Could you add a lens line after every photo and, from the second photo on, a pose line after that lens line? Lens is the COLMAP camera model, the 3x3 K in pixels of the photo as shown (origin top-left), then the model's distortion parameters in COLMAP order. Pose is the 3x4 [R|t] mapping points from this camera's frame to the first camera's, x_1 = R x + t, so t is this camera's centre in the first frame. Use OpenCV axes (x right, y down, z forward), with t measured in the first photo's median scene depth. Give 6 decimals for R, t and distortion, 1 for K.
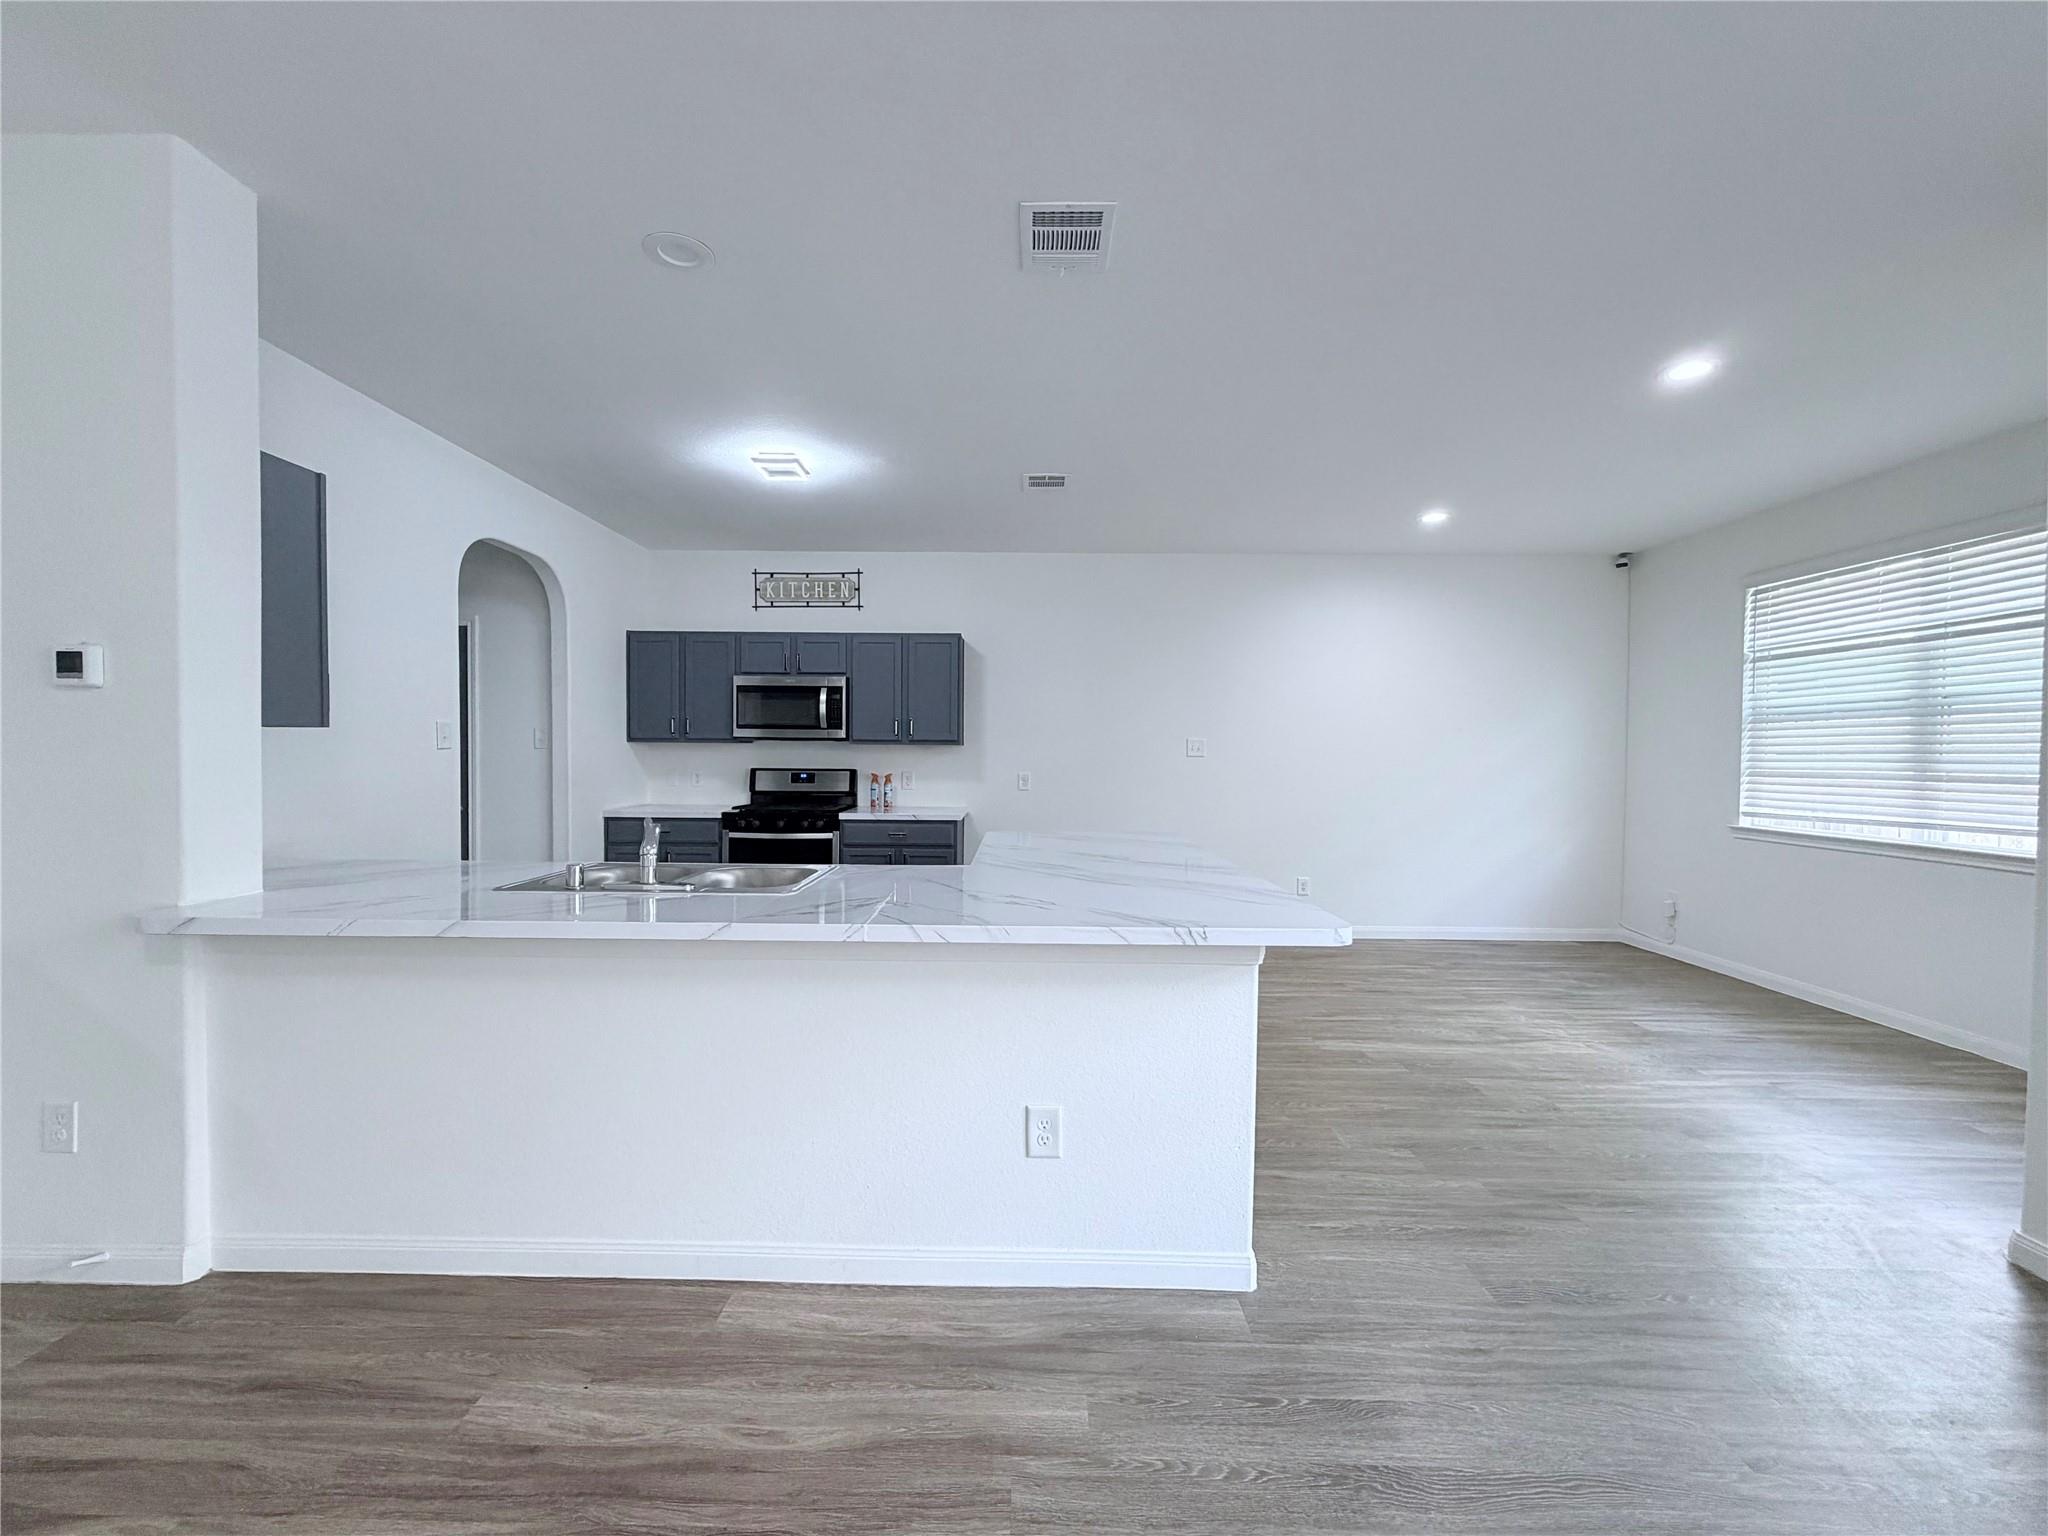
lens RADIAL K [[816.9, 0, 1017.0], [0, 816.9, 771.1], [0, 0, 1]] dist [0.000485, 0.000072]
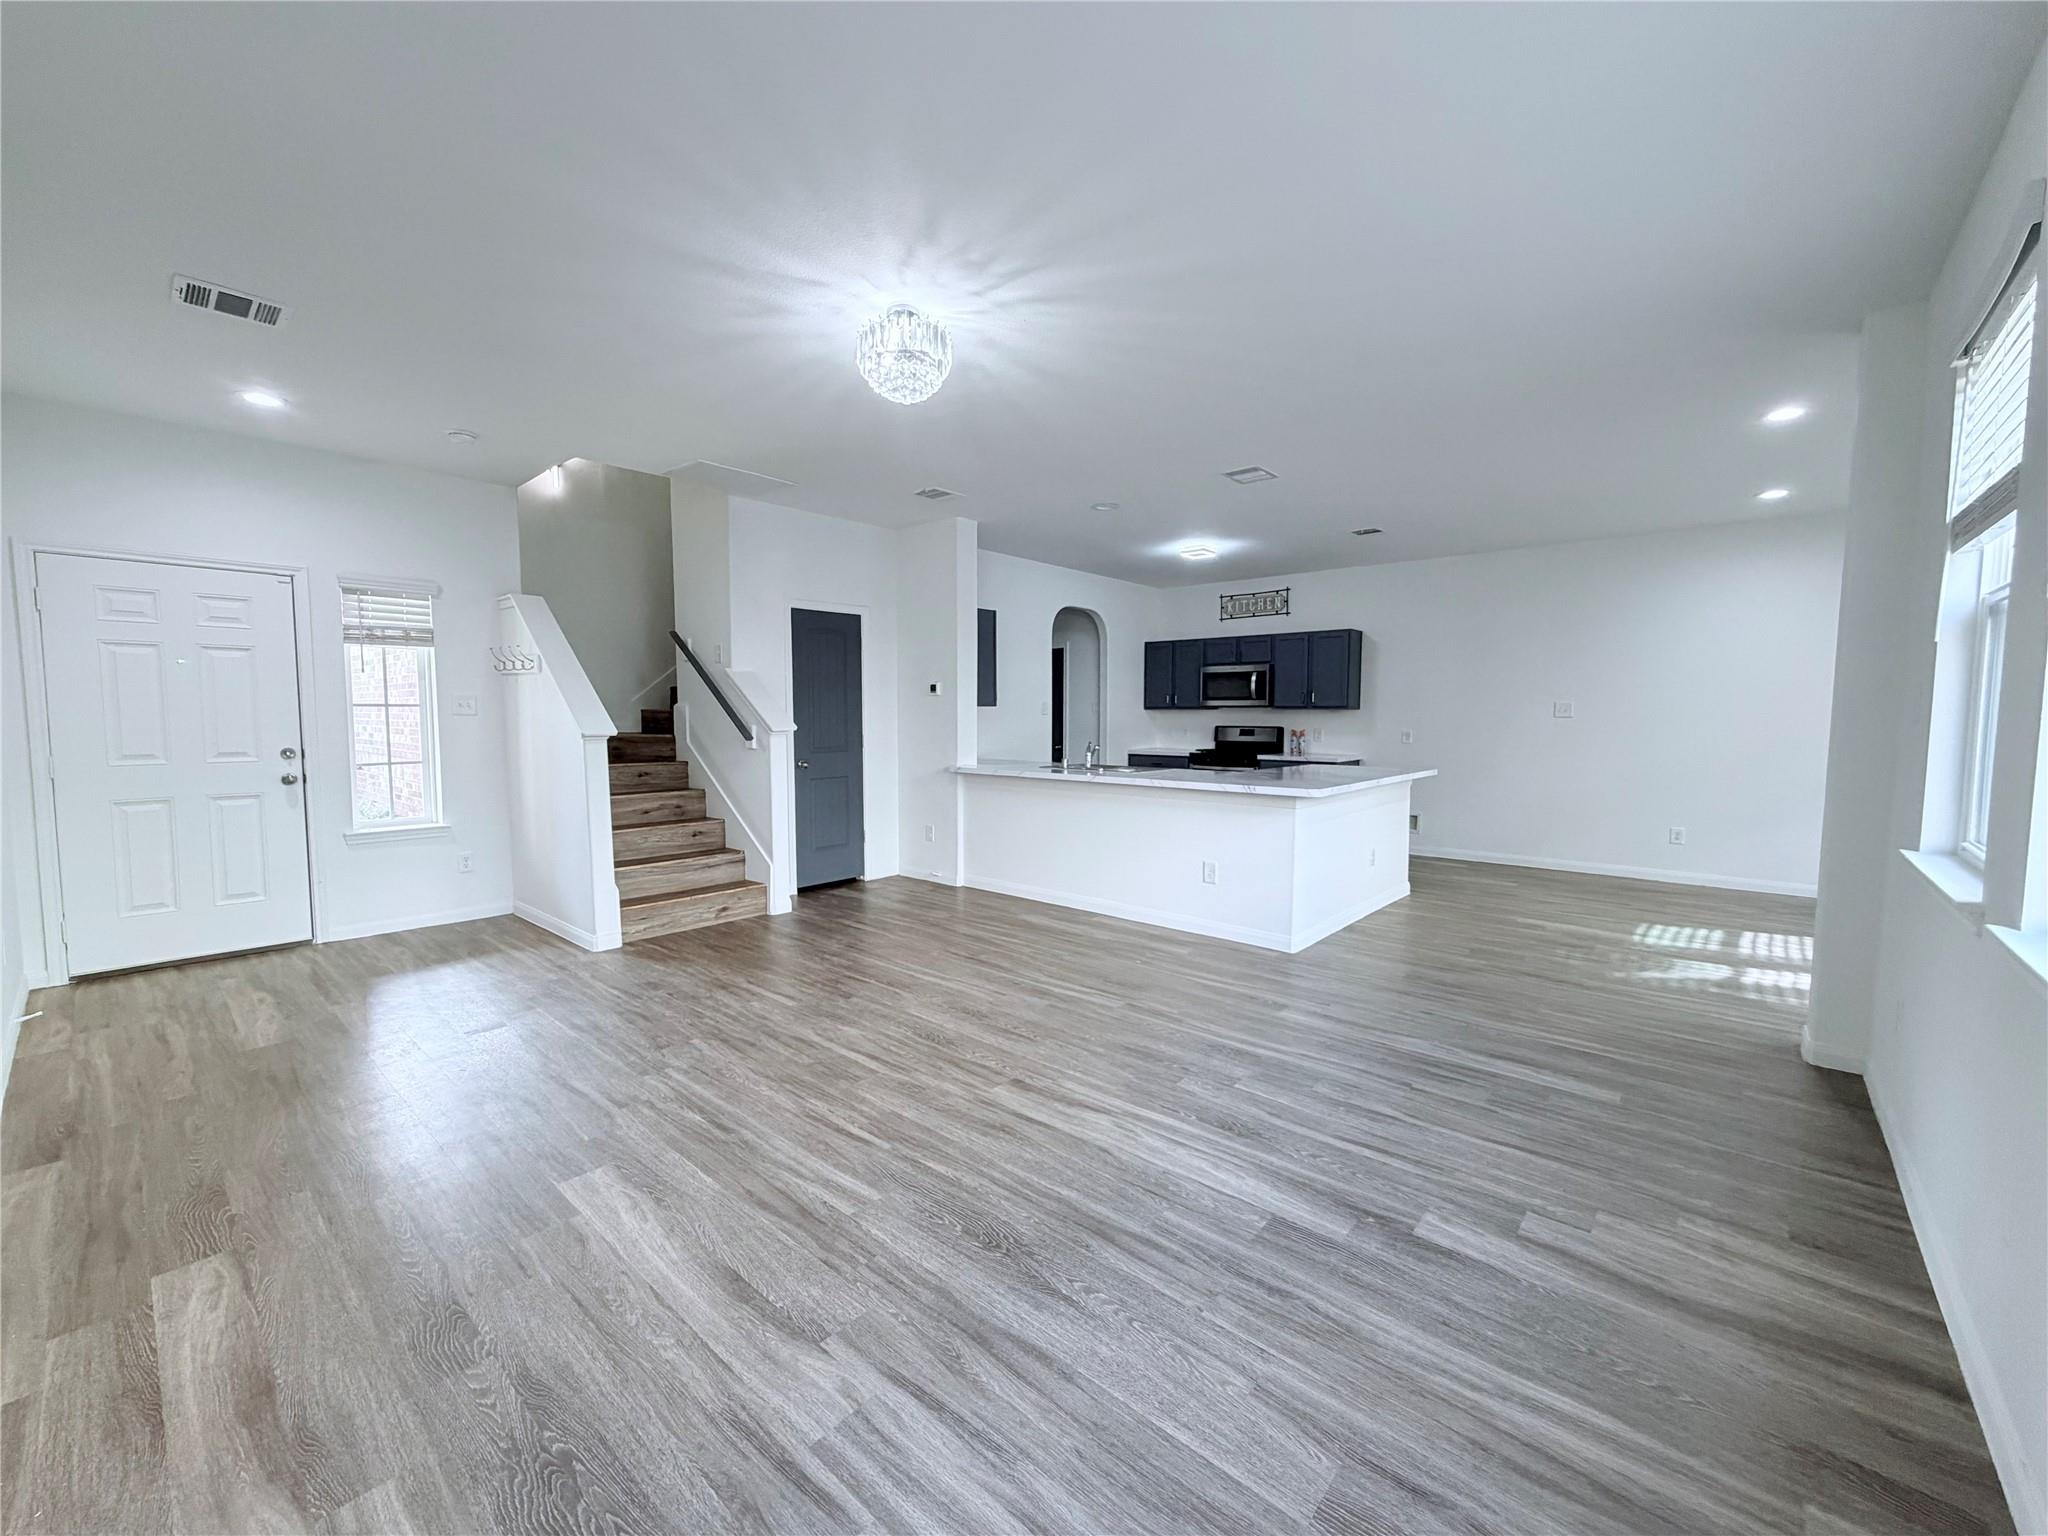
lens RADIAL K [[816.9, 0, 1017.0], [0, 816.9, 771.1], [0, 0, 1]] dist [0.000485, 0.000072]
pose [[0.754282, 0.039701, -0.655349, 0.431278], [-0.011093, 0.998798, 0.047739, 0.013276], [0.656457, -0.028739, 0.753816, -0.434519]]
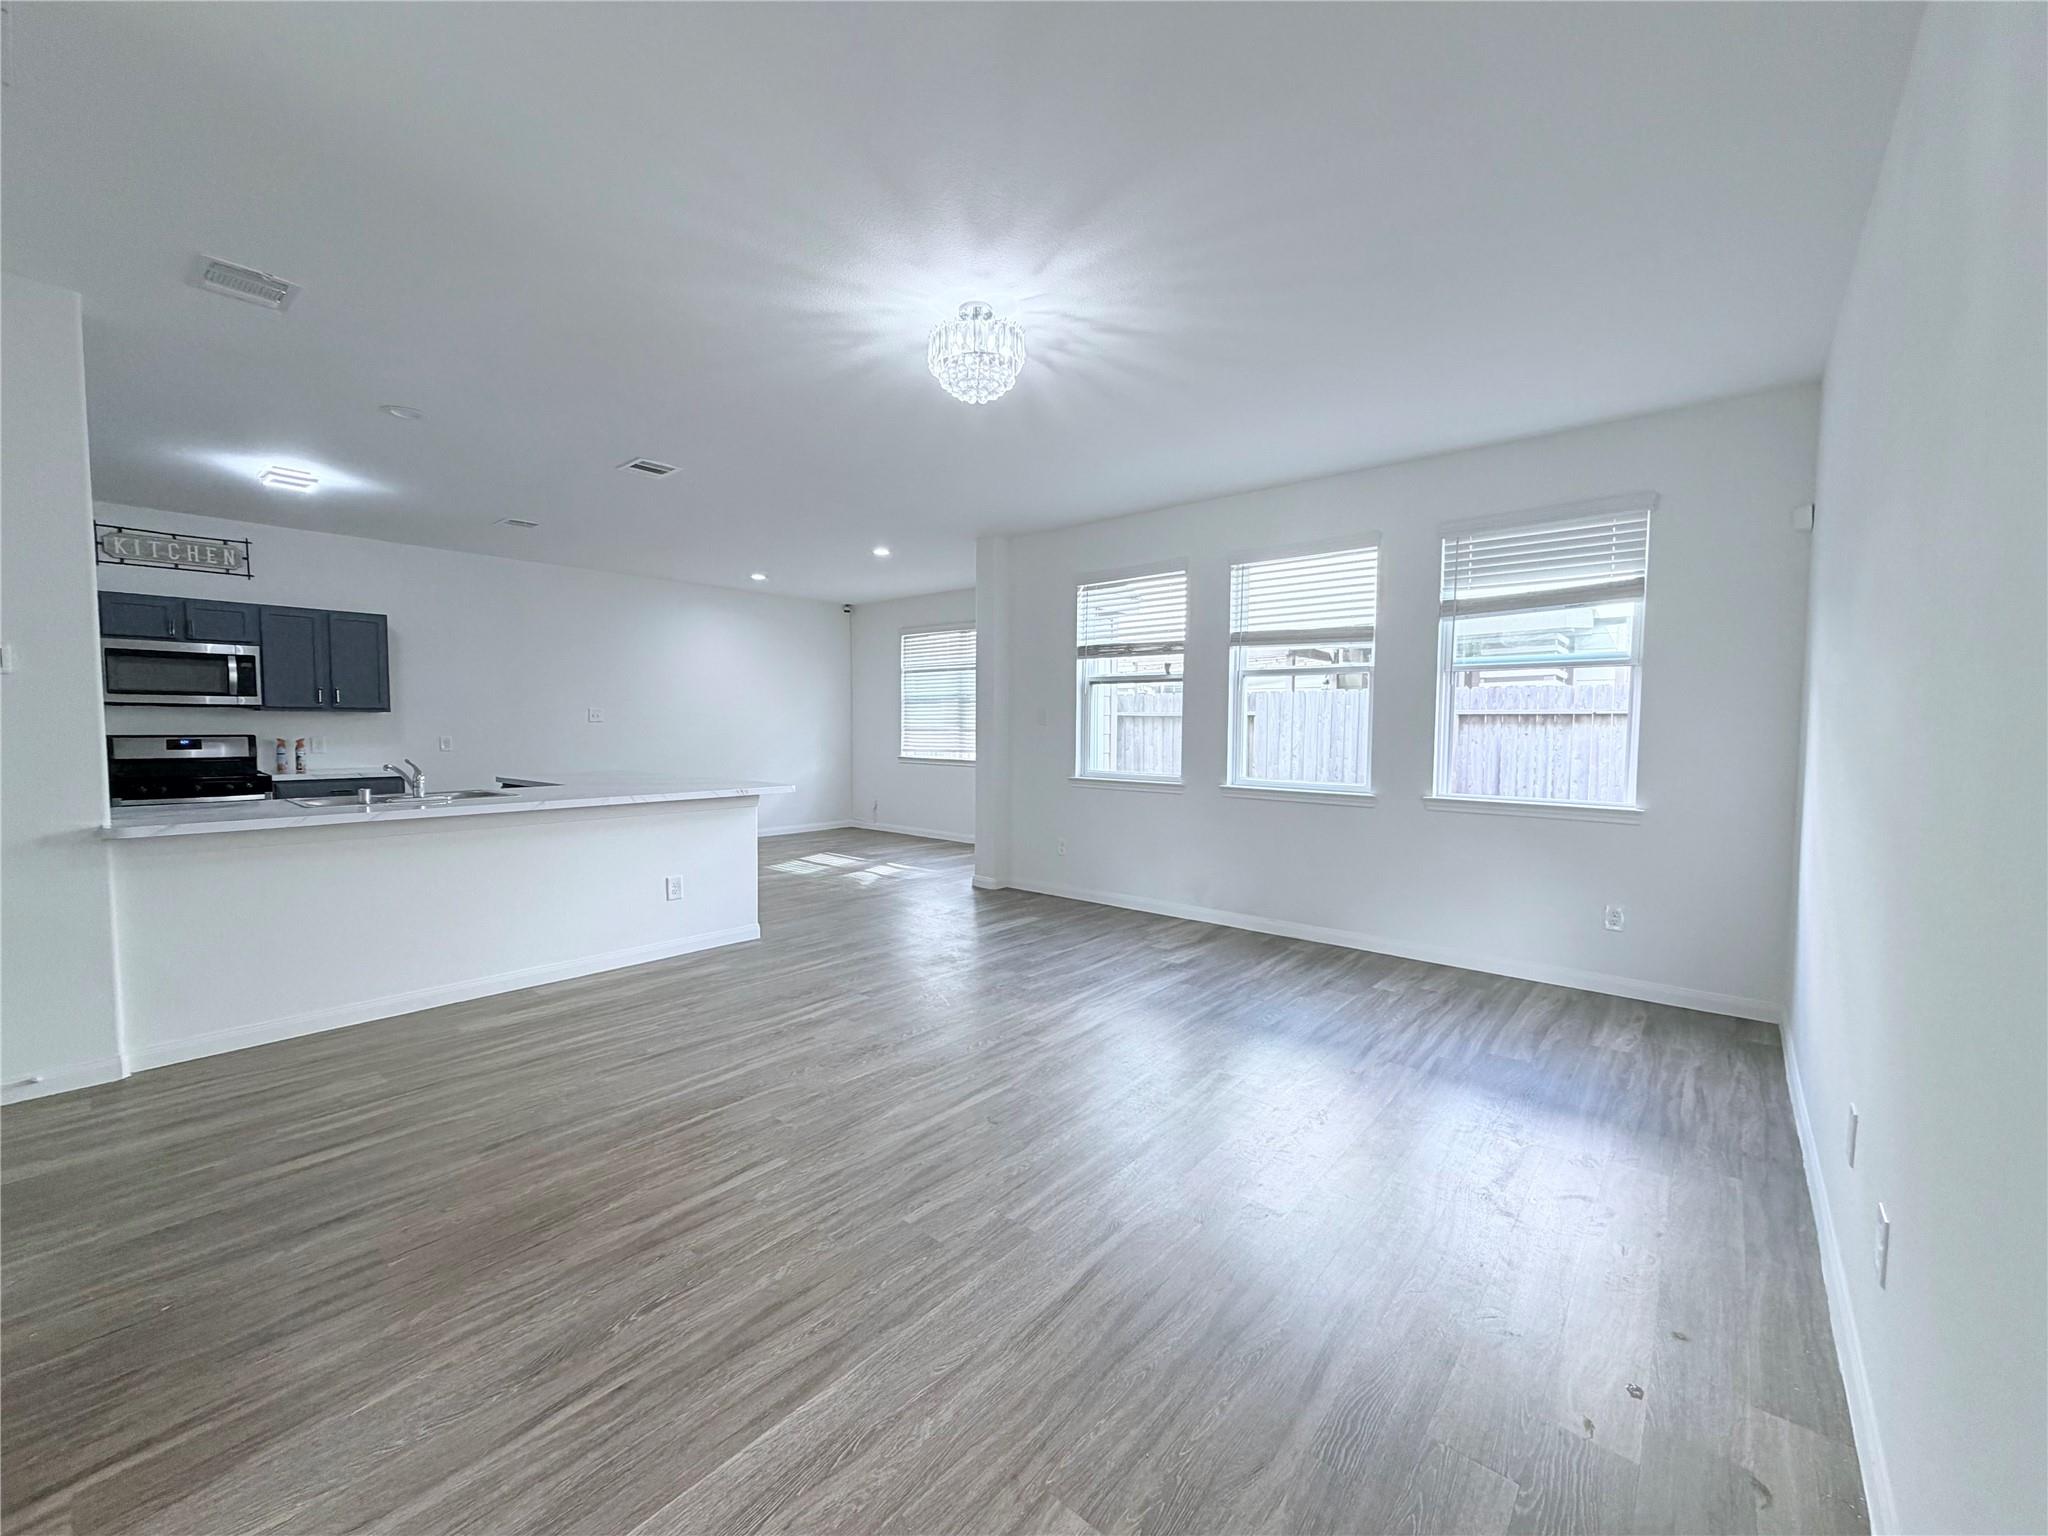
lens RADIAL K [[816.9, 0, 1017.0], [0, 816.9, 771.1], [0, 0, 1]] dist [0.000485, 0.000072]
pose [[0.645011, -0.048494, 0.762633, -0.393067], [0.016156, 0.998627, 0.049836, 0.008225], [-0.764002, -0.019824, 0.644909, -0.432708]]
